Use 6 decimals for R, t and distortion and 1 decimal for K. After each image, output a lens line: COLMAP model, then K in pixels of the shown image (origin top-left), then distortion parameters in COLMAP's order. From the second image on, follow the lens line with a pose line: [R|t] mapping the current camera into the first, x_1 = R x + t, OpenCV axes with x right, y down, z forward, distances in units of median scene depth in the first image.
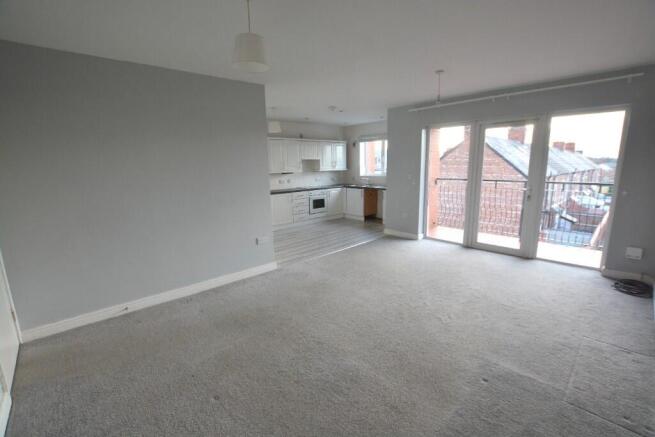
lens RADIAL K [[292.4, 0, 329.7], [0, 292.4, 222.6], [0, 0, 1]] dist [-0.024215, 0.000843]
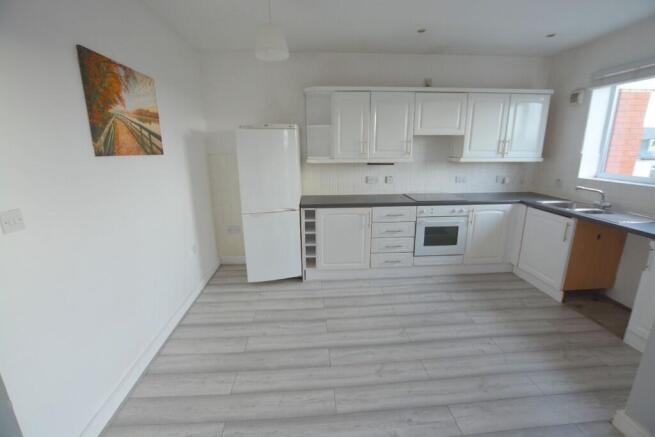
lens RADIAL K [[292.4, 0, 332.7], [0, 292.4, 222.8], [0, 0, 1]] dist [-0.024215, 0.000843]
pose [[0.790720, 0.166988, -0.588963, 0.087248], [-0.133487, 0.985959, 0.100333, -0.104340], [0.597447, -0.000716, 0.801908, 0.536990]]
